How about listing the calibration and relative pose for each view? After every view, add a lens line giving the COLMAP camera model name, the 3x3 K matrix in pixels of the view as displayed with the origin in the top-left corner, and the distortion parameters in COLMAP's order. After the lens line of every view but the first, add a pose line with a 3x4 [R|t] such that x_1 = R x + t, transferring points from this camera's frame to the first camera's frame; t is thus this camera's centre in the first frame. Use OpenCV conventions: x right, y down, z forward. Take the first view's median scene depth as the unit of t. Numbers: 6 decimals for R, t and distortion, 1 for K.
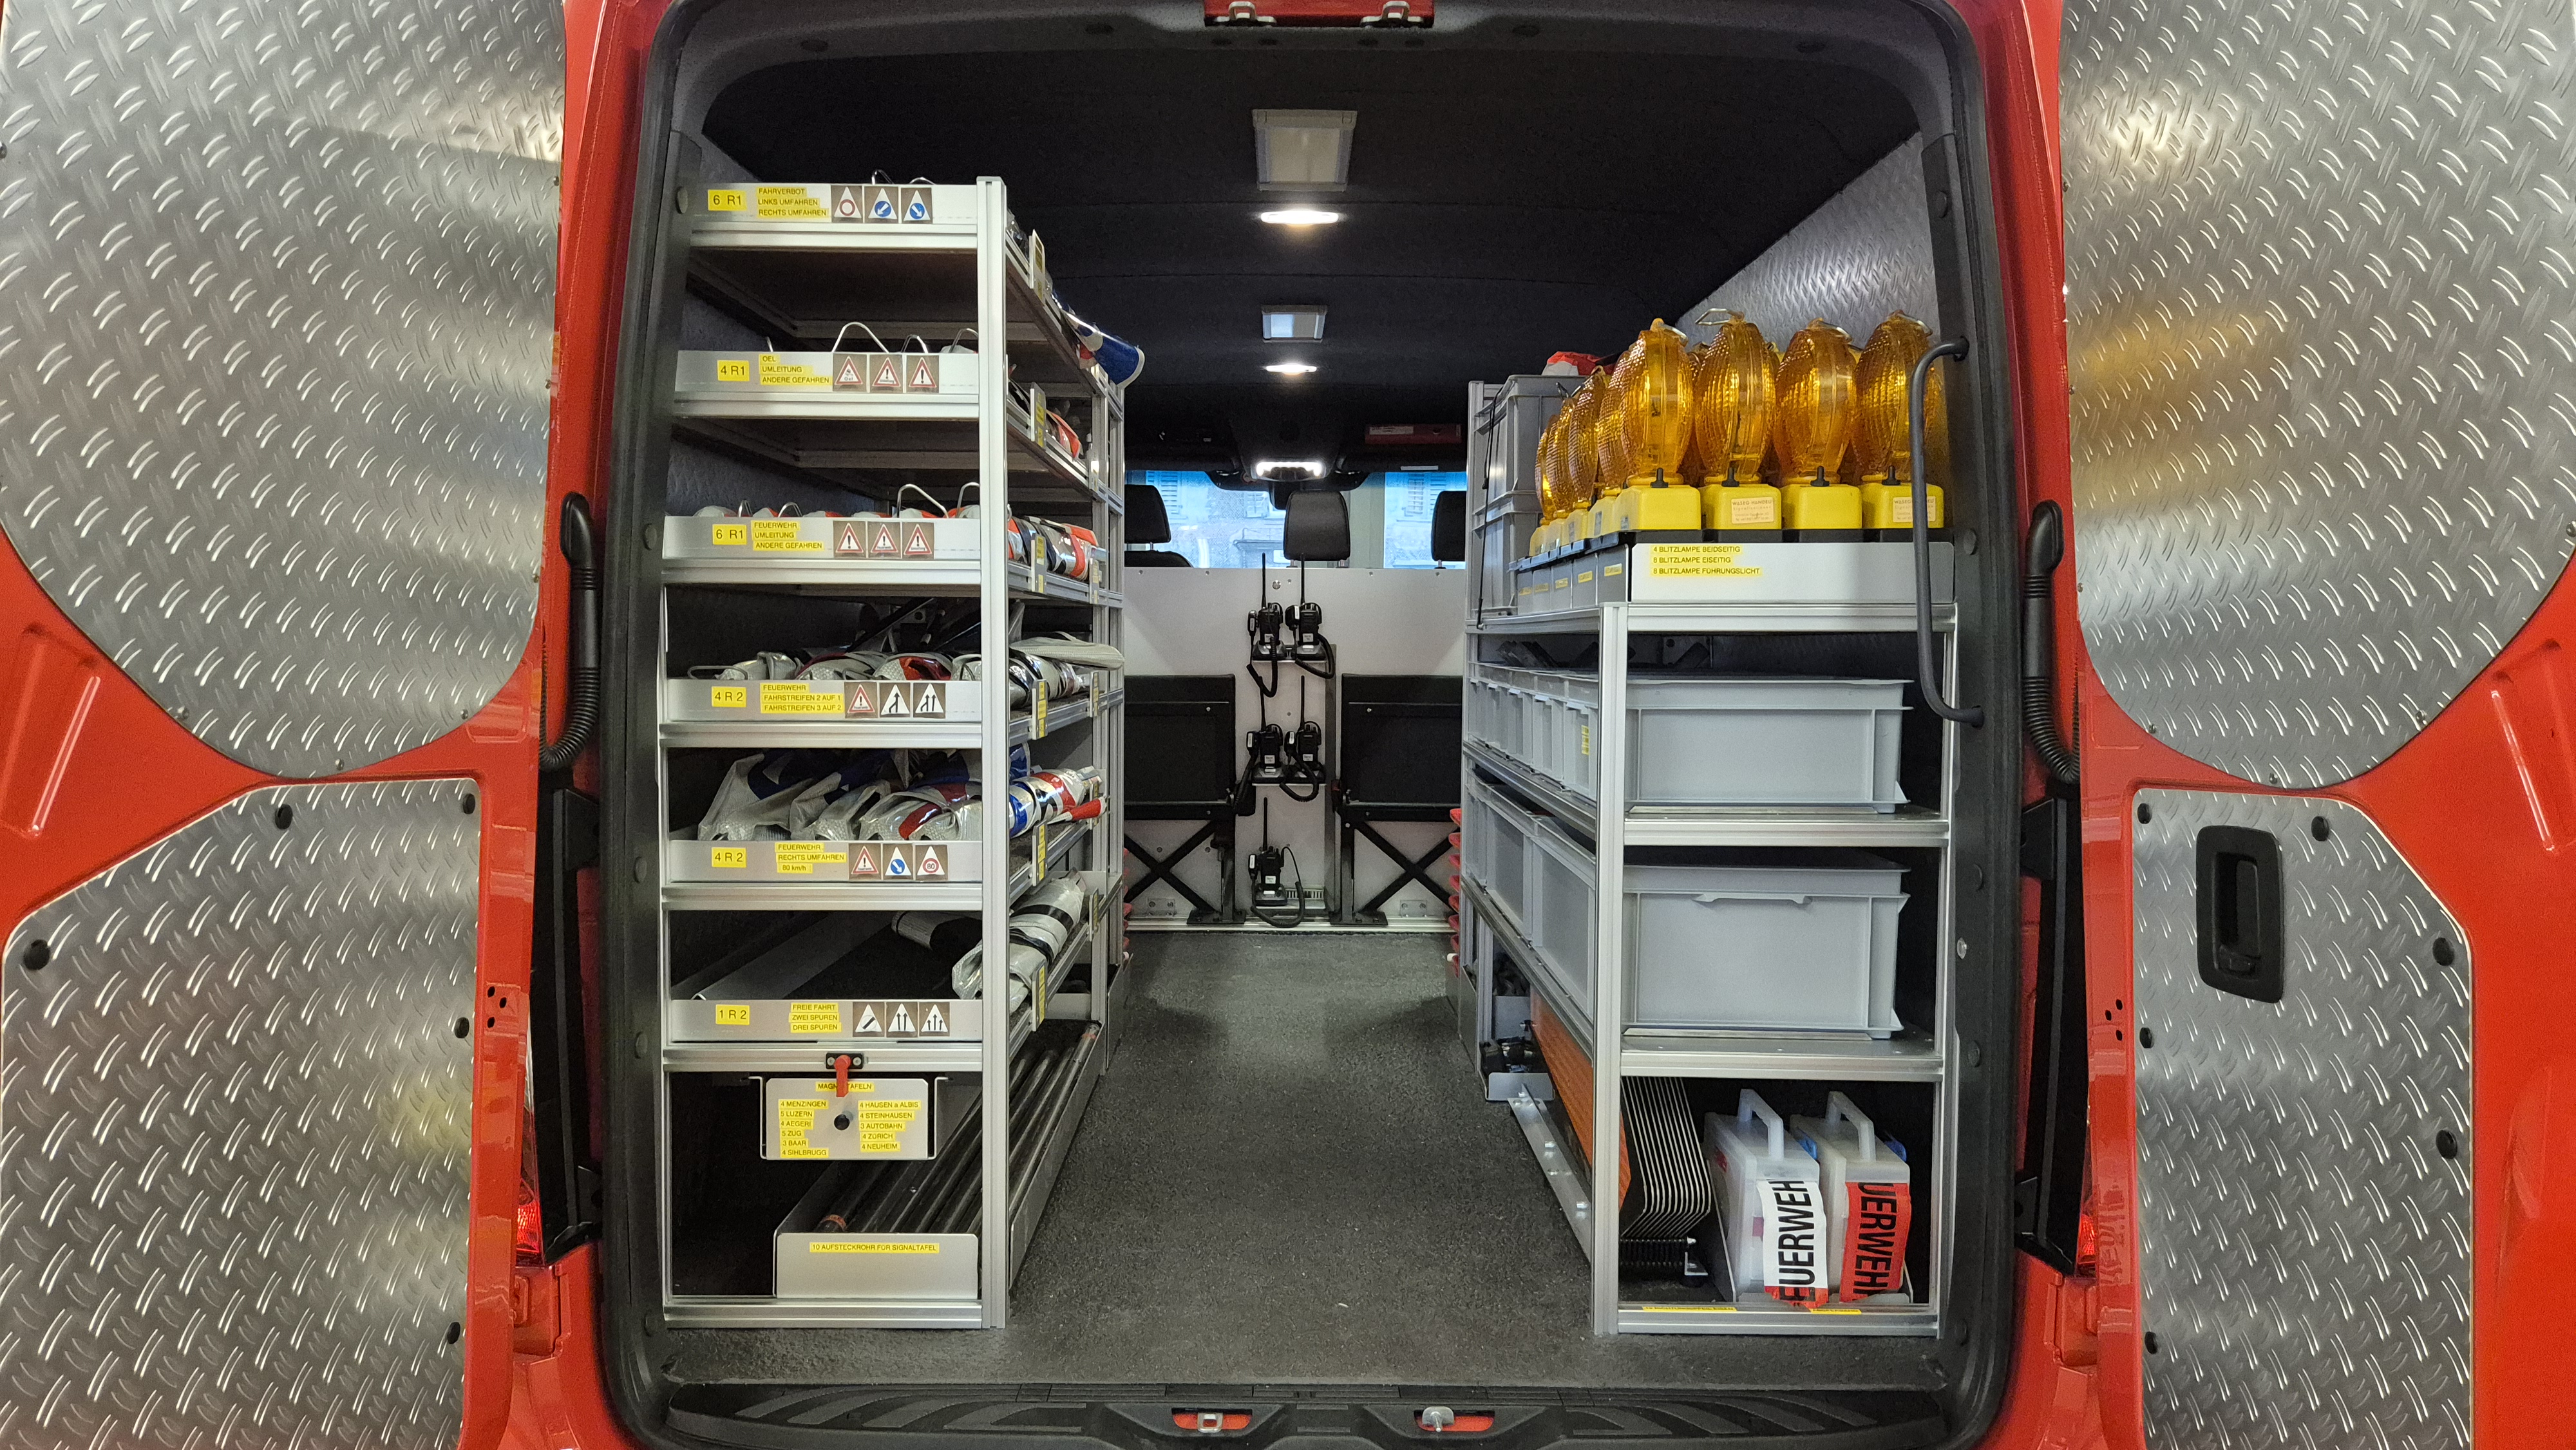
lens RADIAL K [[1750.4, 0, 1284.2], [0, 1750.4, 779.7], [0, 0, 1]] dist [0.033574, -0.001514]
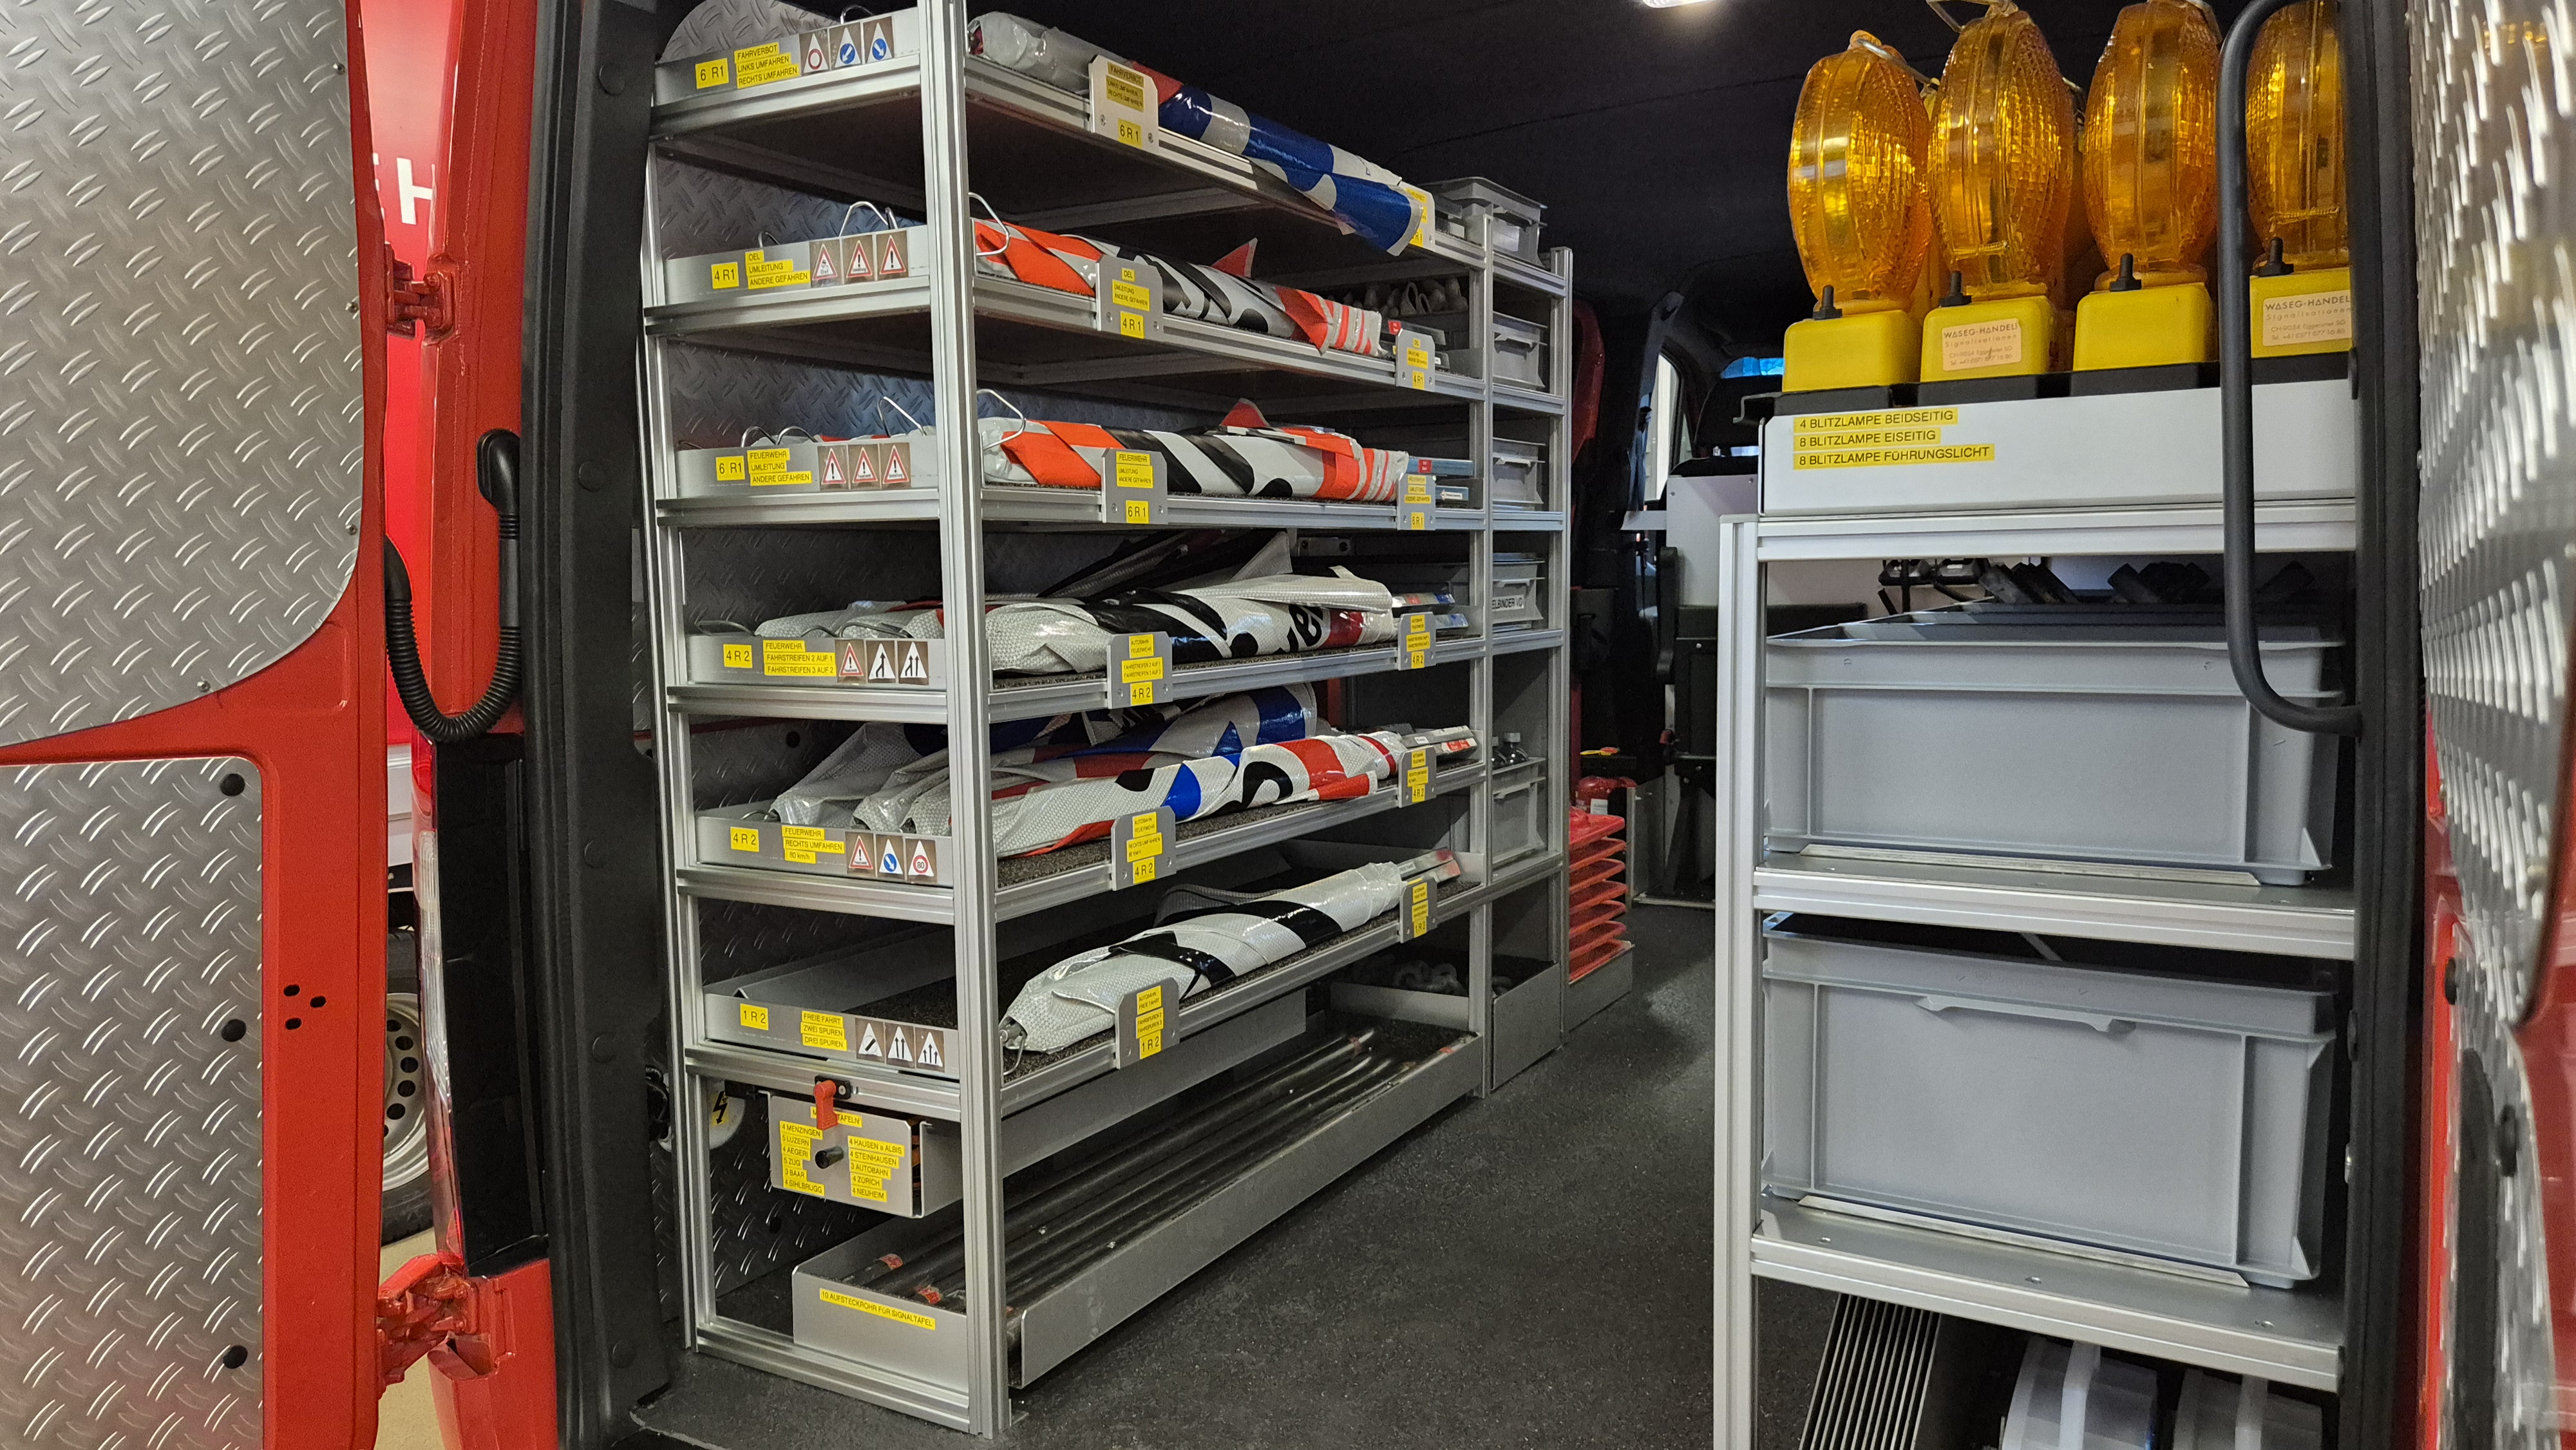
lens RADIAL K [[1750.4, 0, 1284.2], [0, 1750.4, 779.7], [0, 0, 1]] dist [0.033574, -0.001514]
pose [[0.864884, 0.043672, -0.500069, 0.355023], [-0.020506, 0.998451, 0.051731, -0.036621], [0.501553, -0.034487, 0.864439, 0.378733]]
